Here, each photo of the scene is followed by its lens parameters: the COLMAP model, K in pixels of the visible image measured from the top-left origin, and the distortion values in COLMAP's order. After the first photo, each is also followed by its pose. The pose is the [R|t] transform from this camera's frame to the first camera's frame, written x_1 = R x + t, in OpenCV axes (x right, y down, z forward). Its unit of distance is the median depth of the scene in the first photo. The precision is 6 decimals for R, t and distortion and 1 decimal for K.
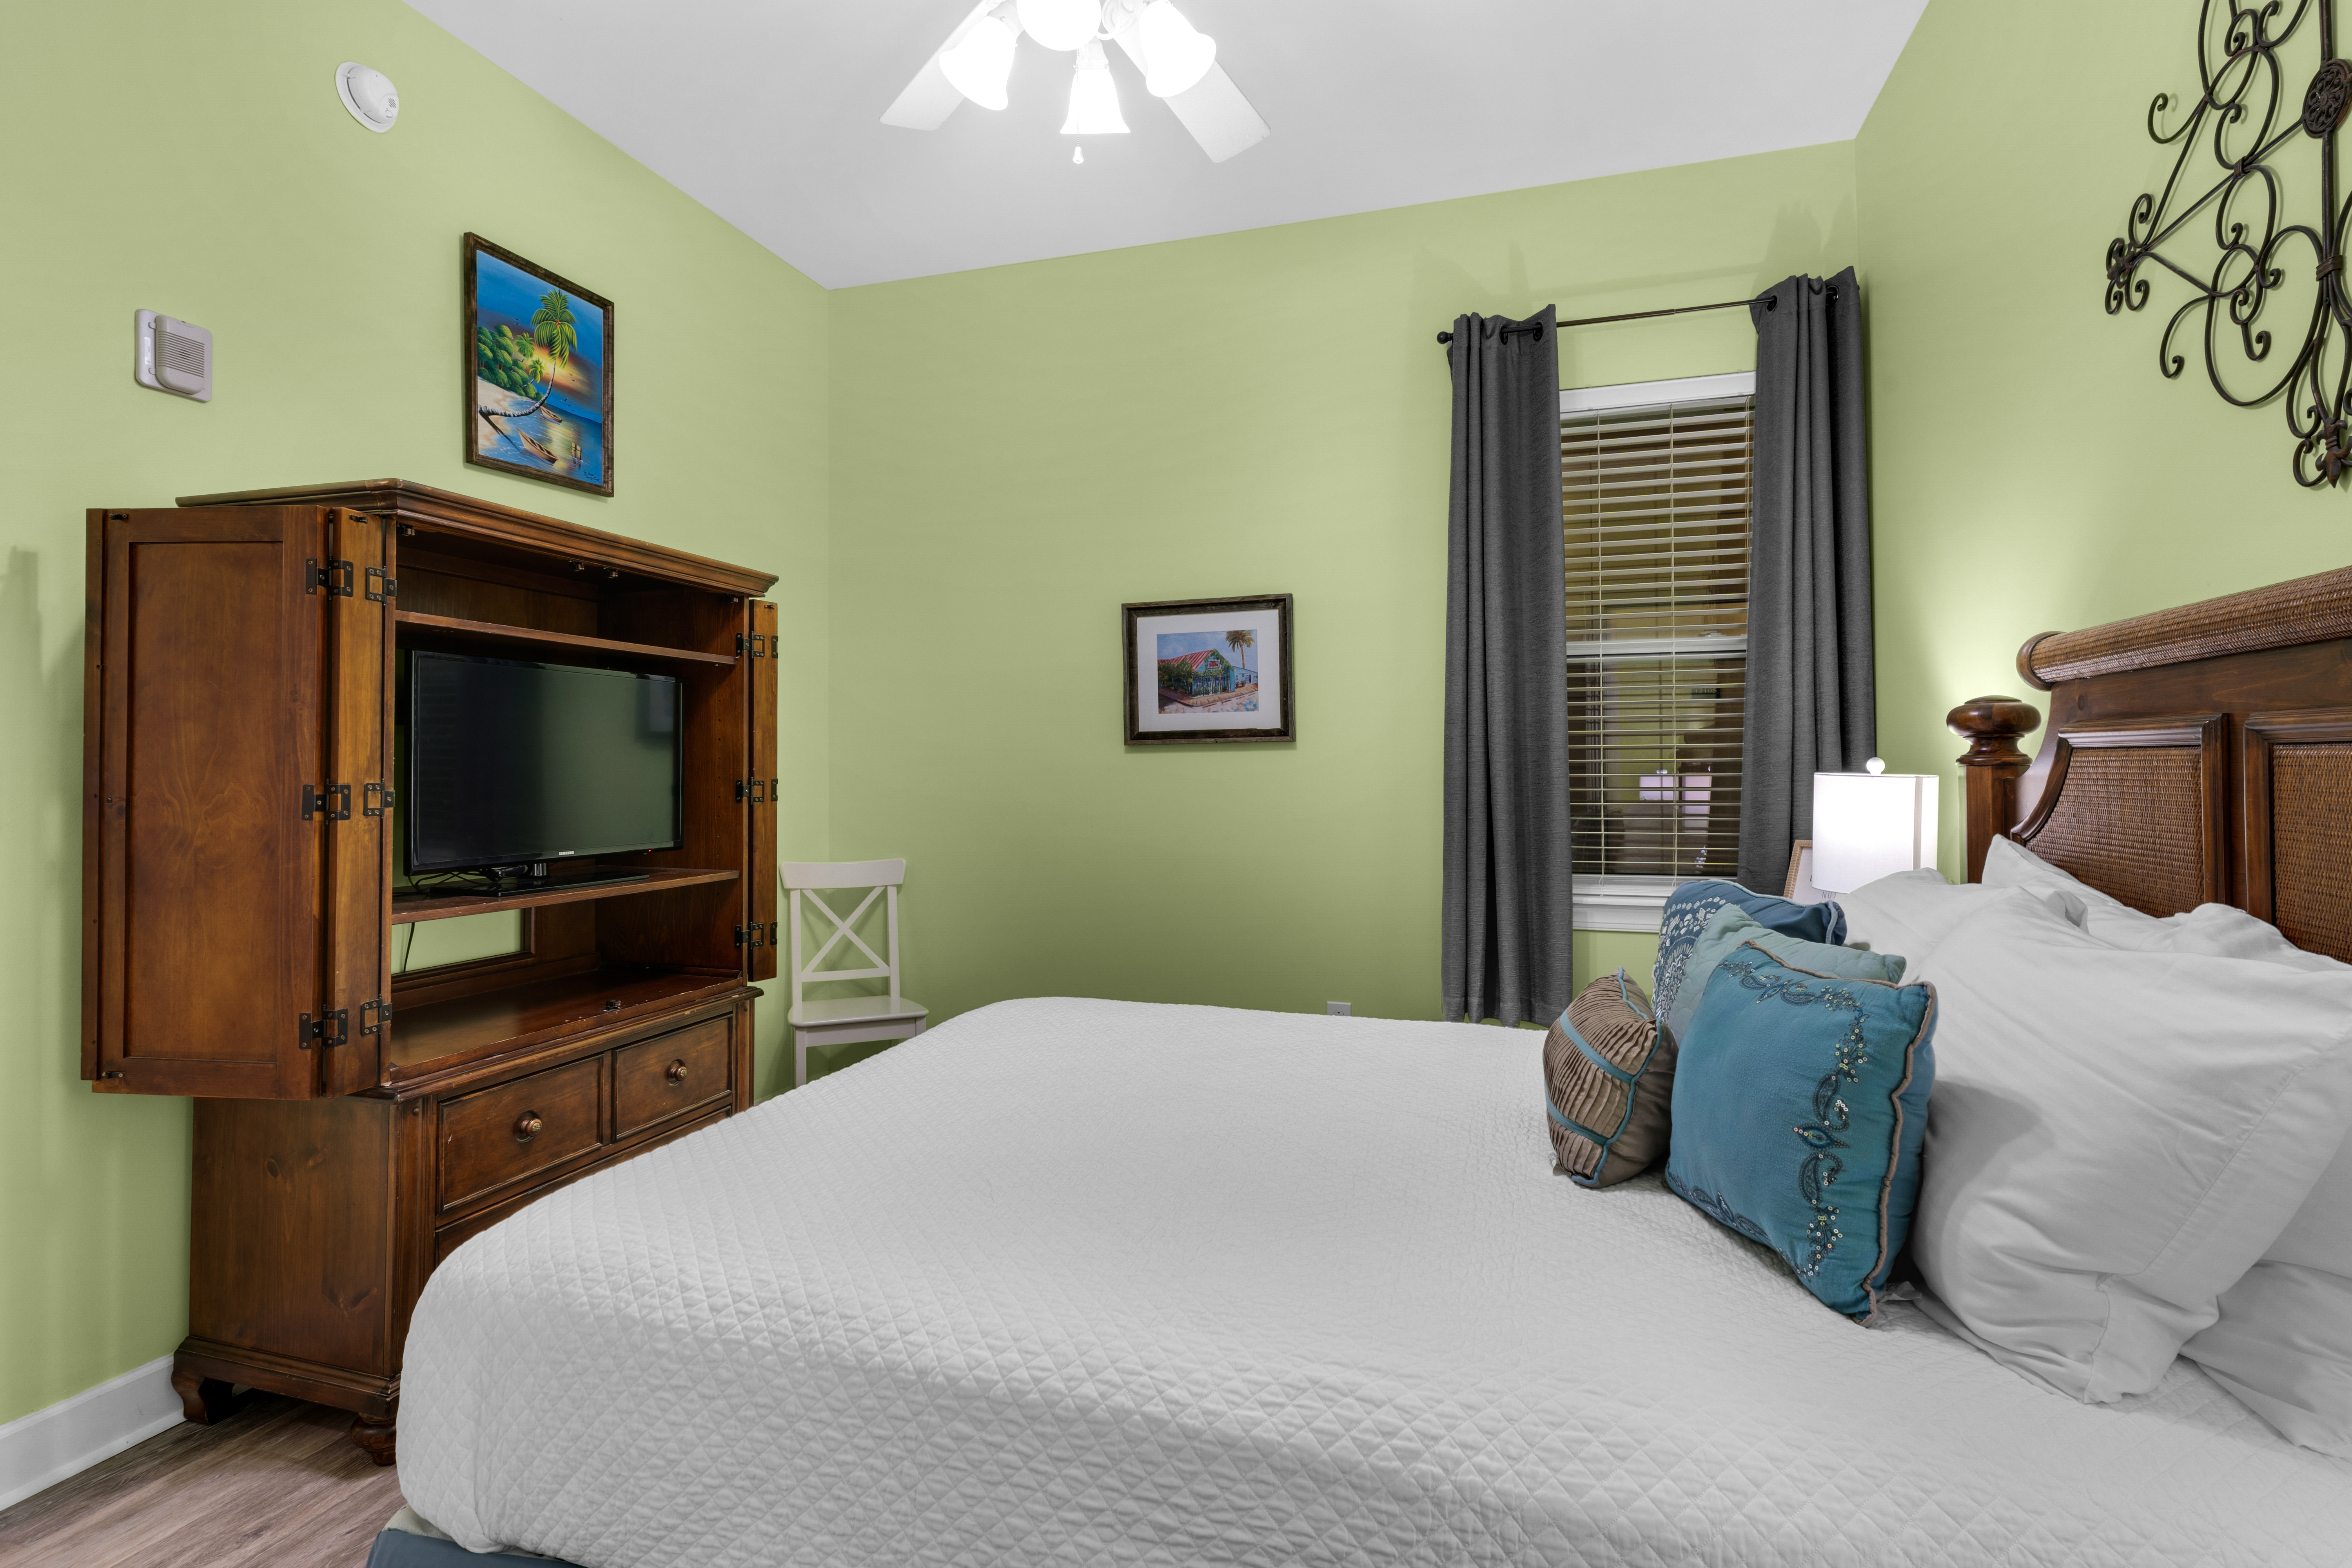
lens RADIAL K [[1138.9, 0, 1179.9], [0, 1138.9, 769.8], [0, 0, 1]] dist [-0.000490, 0.000355]
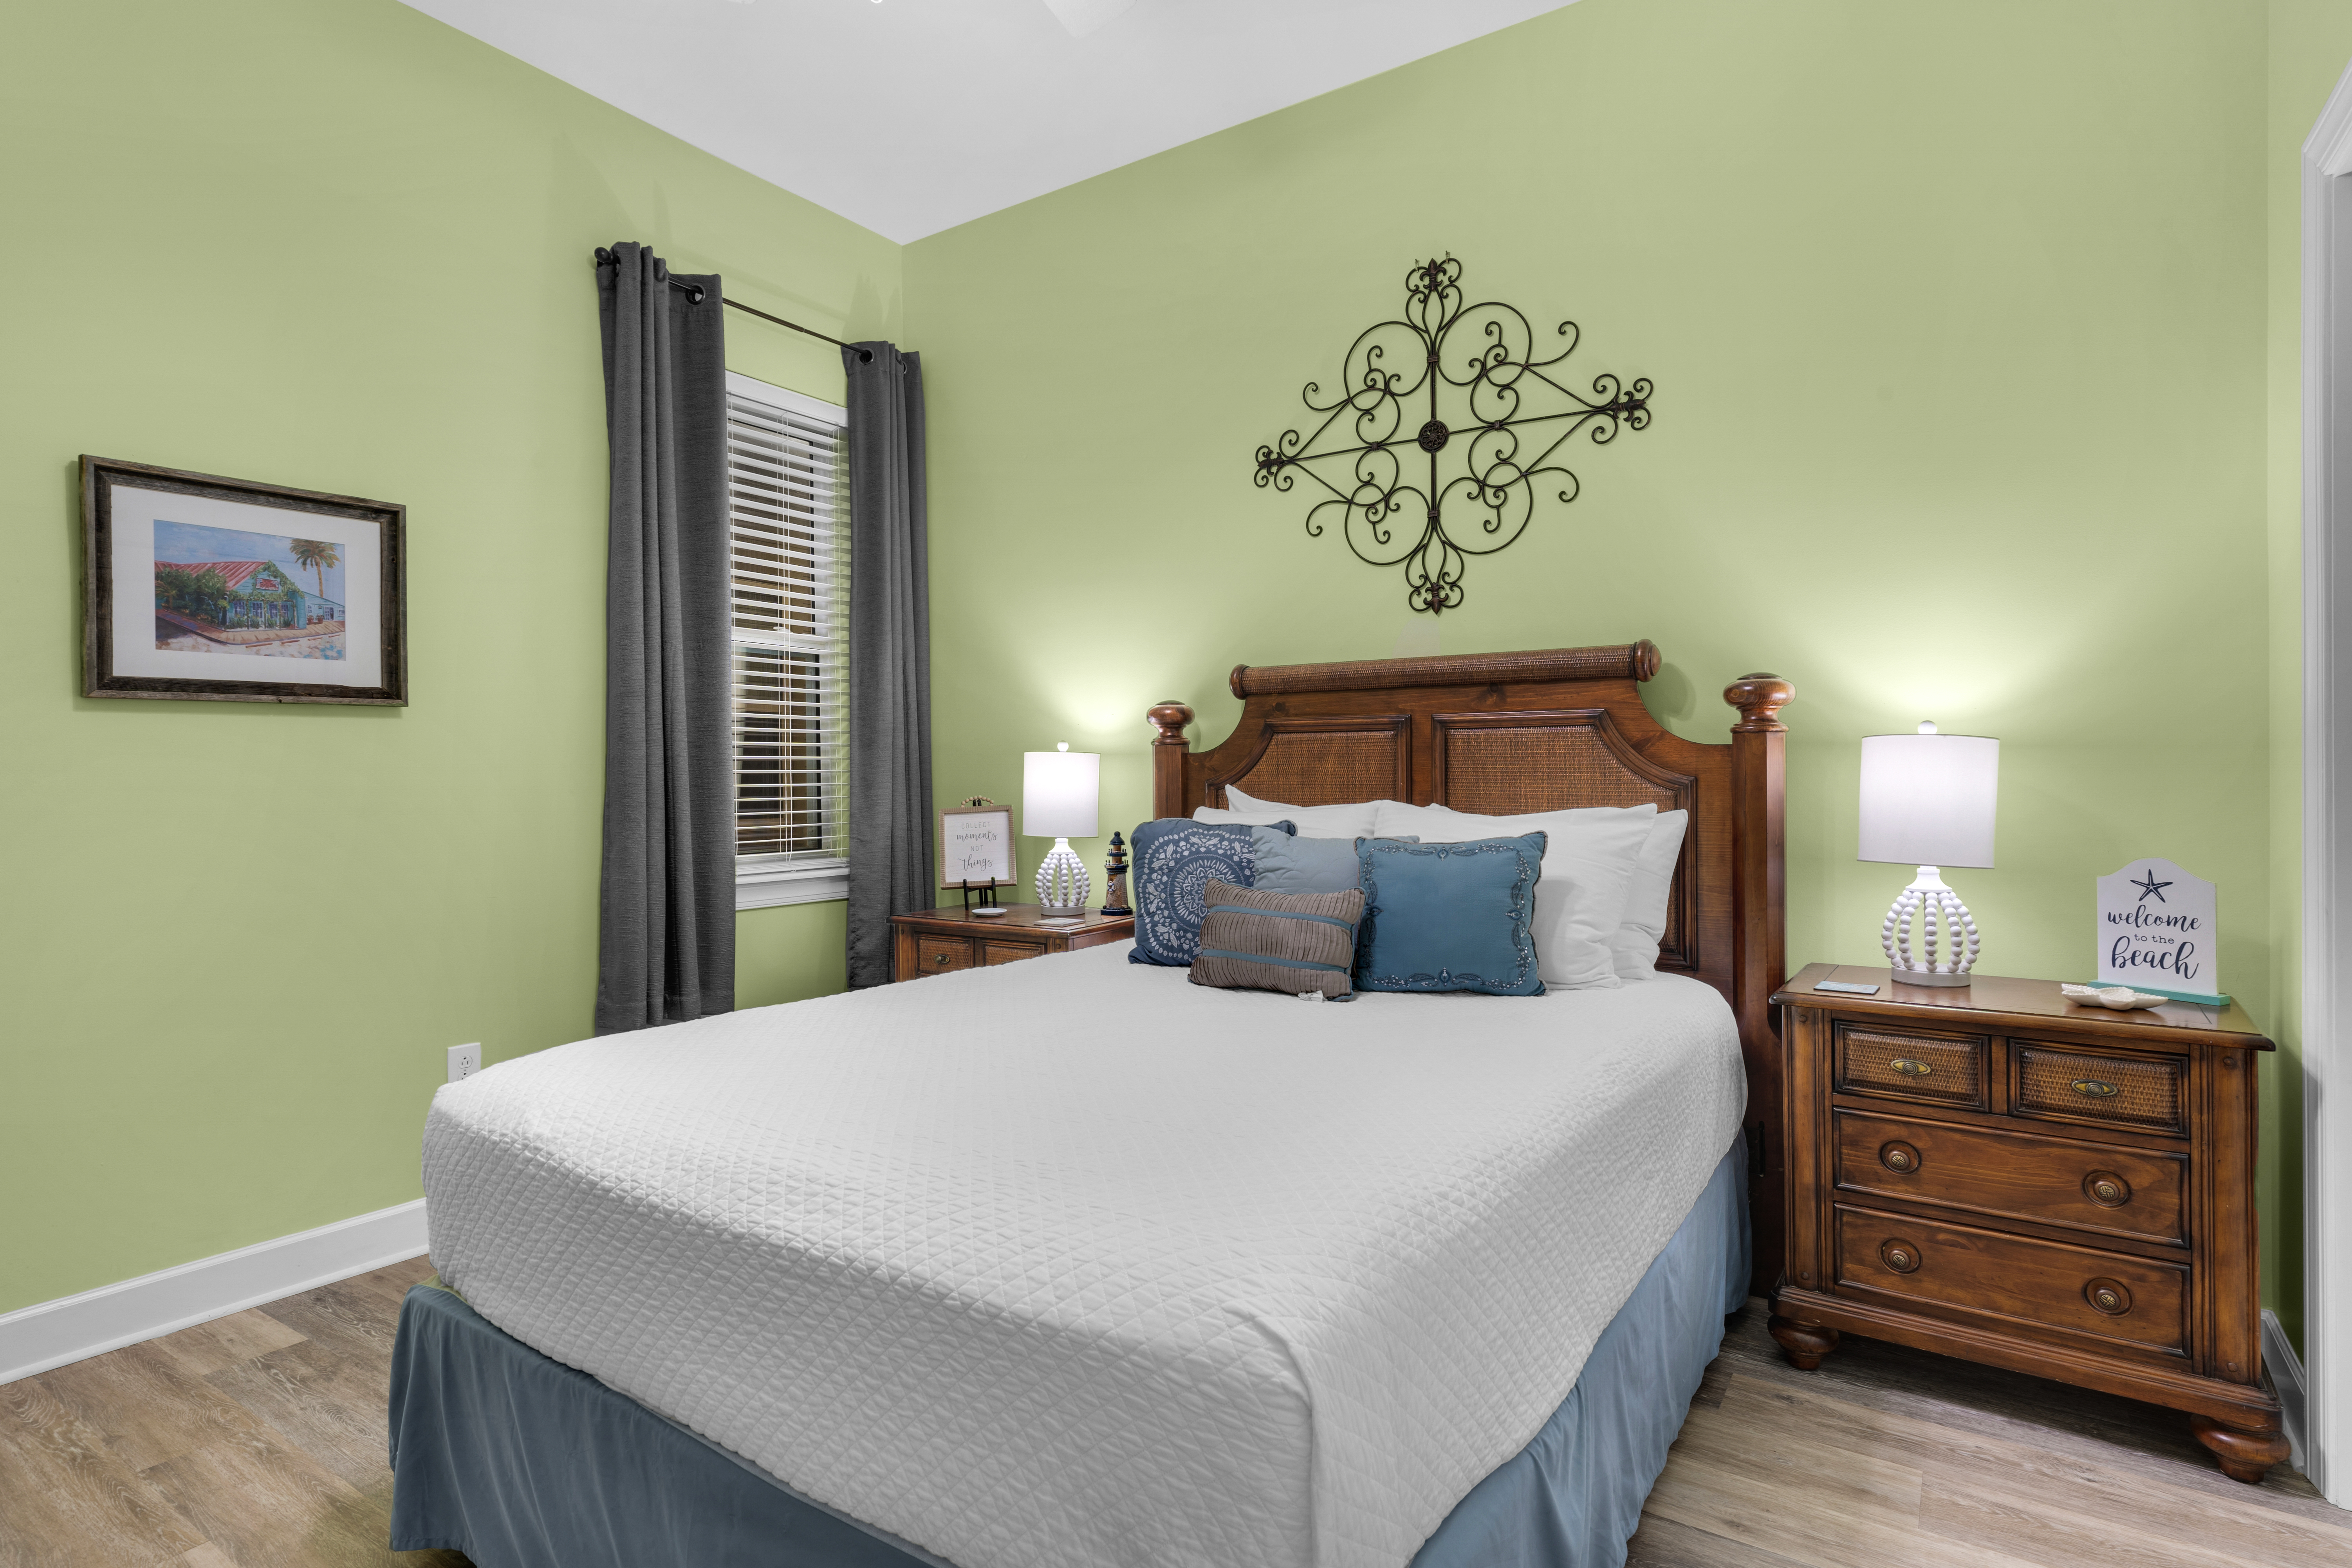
lens RADIAL K [[1176.4, 0, 1188.8], [0, 1176.4, 783.2], [0, 0, 1]] dist [0.001736, 0.000714]
pose [[0.292985, -0.004552, 0.956106, -0.521210], [0.006302, 0.999976, 0.002830, 0.027989], [-0.956096, 0.005196, 0.293006, 0.315051]]
